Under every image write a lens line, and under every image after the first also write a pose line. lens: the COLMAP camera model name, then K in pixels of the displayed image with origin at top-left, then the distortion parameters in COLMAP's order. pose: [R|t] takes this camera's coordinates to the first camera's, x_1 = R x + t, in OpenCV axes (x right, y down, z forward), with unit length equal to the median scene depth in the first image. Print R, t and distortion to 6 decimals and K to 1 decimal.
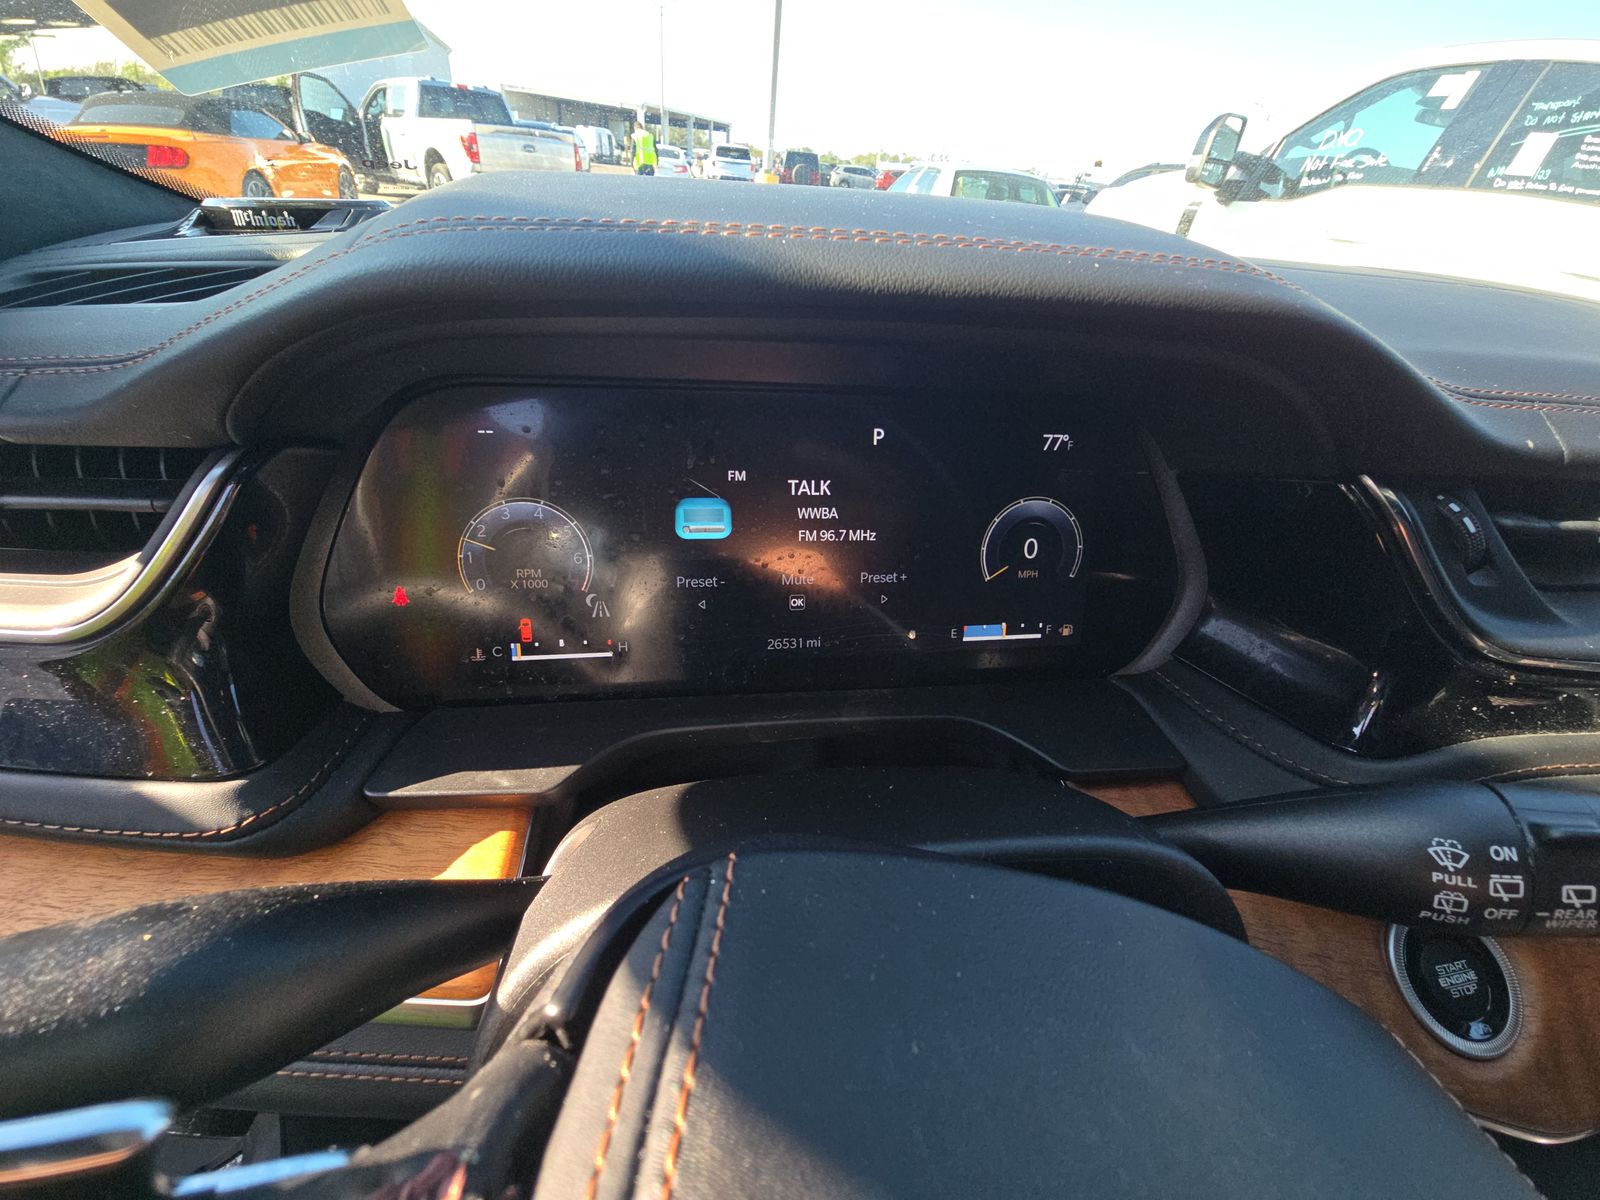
lens RADIAL K [[644.2, 0, 800.0], [0, 644.2, 600.0], [0, 0, 1]] dist [-0.001606, -0.000233]
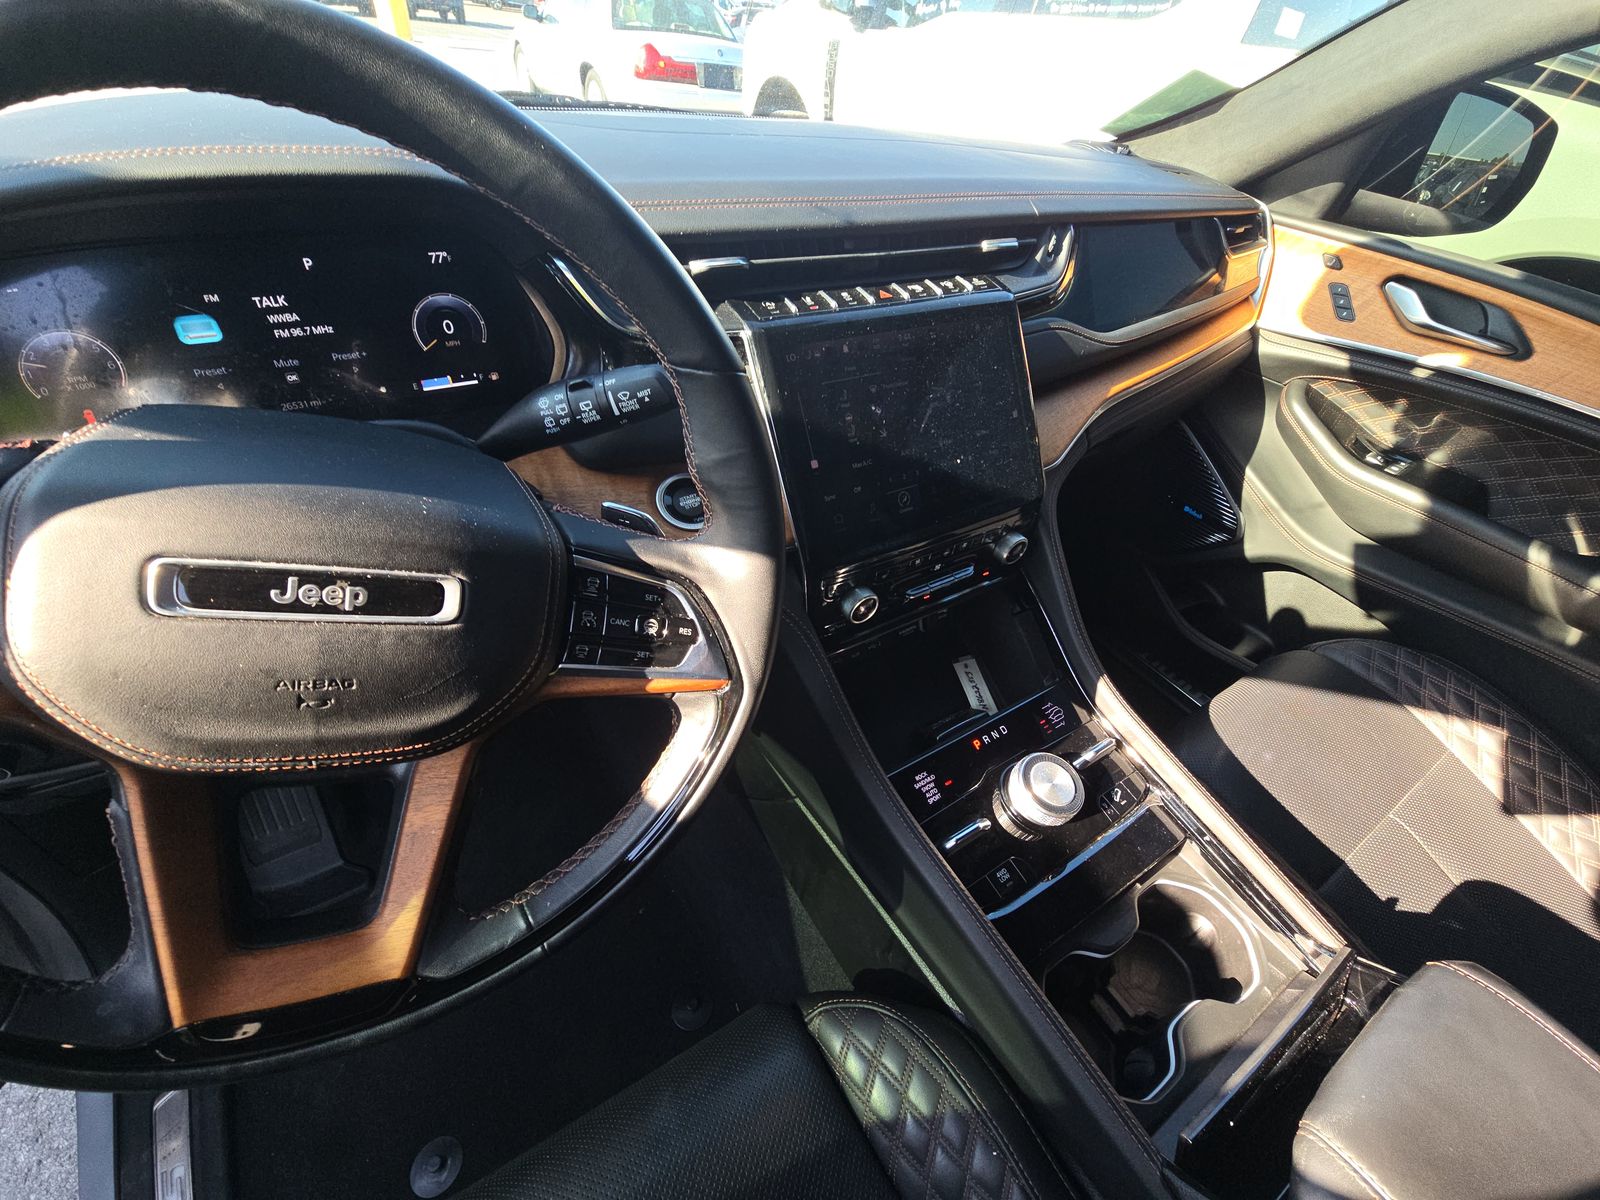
lens RADIAL K [[644.2, 0, 800.0], [0, 644.2, 600.0], [0, 0, 1]] dist [-0.001606, -0.000233]
pose [[0.926596, -0.252314, 0.278852, 0.065614], [0.198734, 0.958051, 0.206501, 0.051347], [-0.319258, -0.135925, 0.937869, -0.113272]]
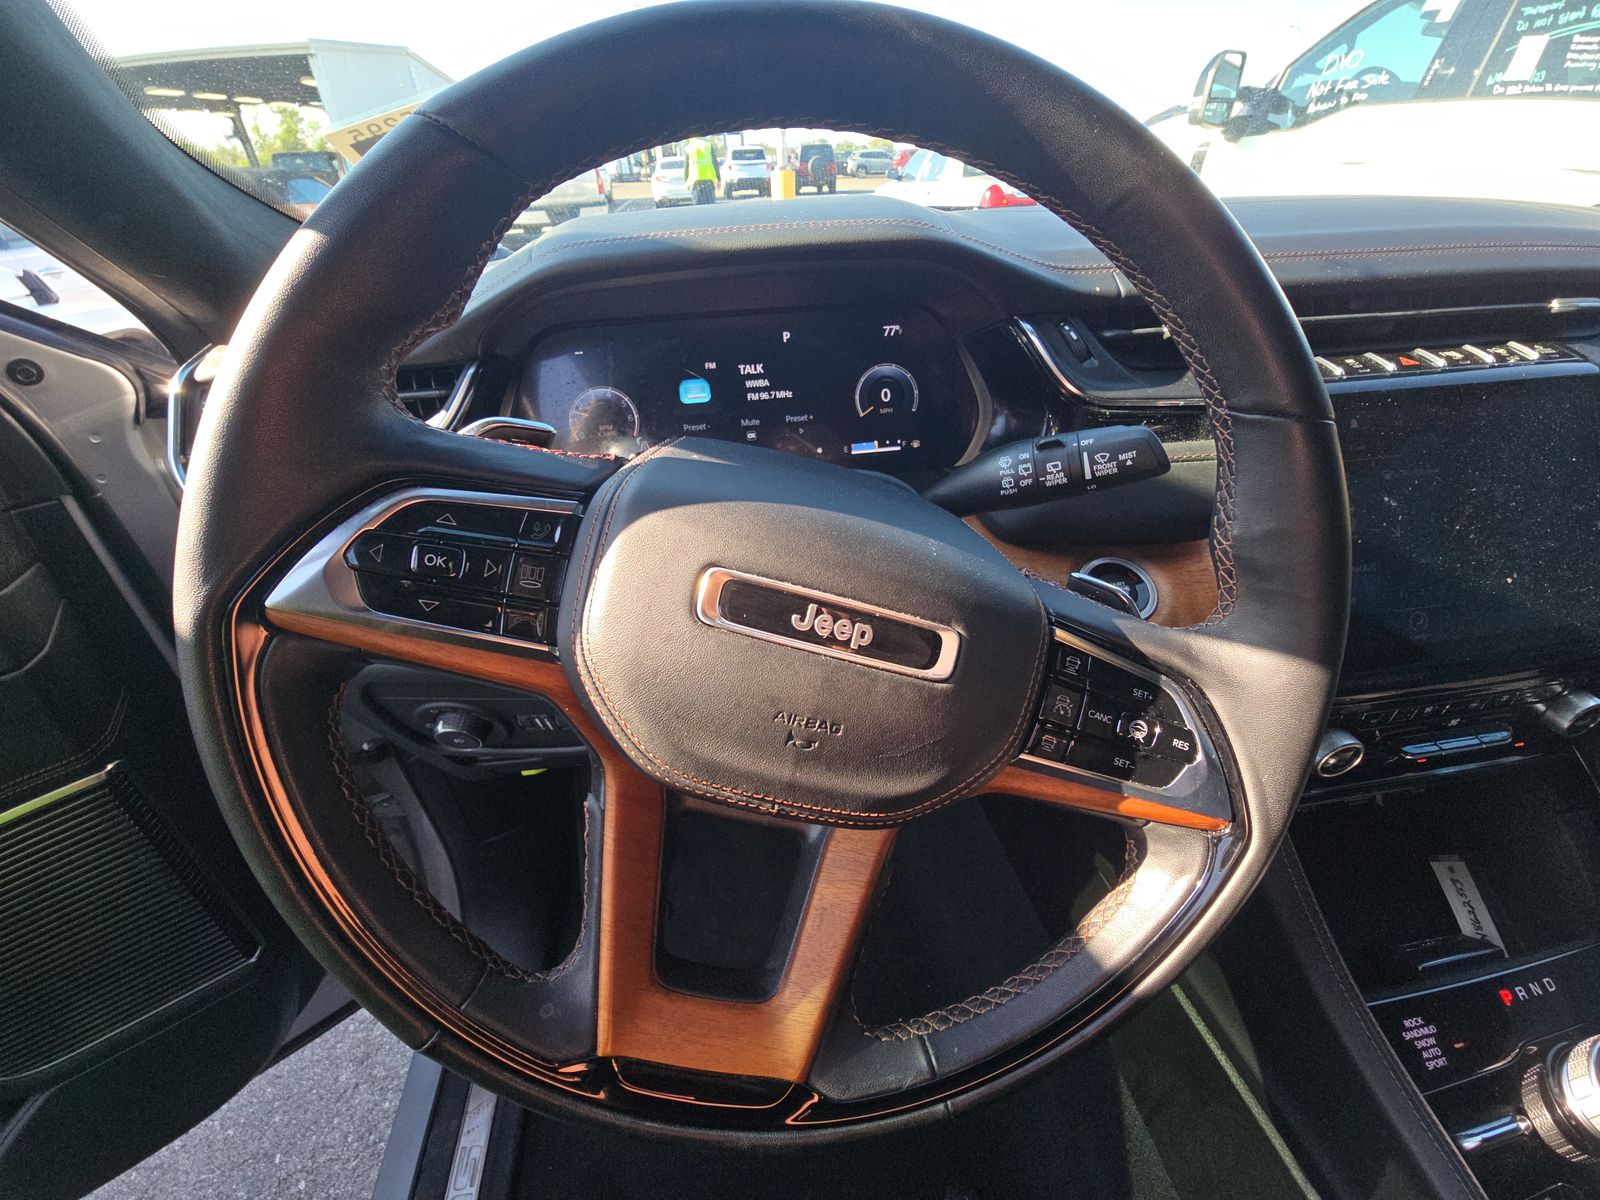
lens RADIAL K [[648.7, 0, 800.0], [0, 648.7, 600.0], [0, 0, 1]] dist [0.002279, -0.006880]
pose [[0.992781, -0.084999, -0.084623, 0.026990], [0.085384, 0.996348, 0.000928, 0.052072], [0.084235, -0.008147, 0.996413, -0.088153]]
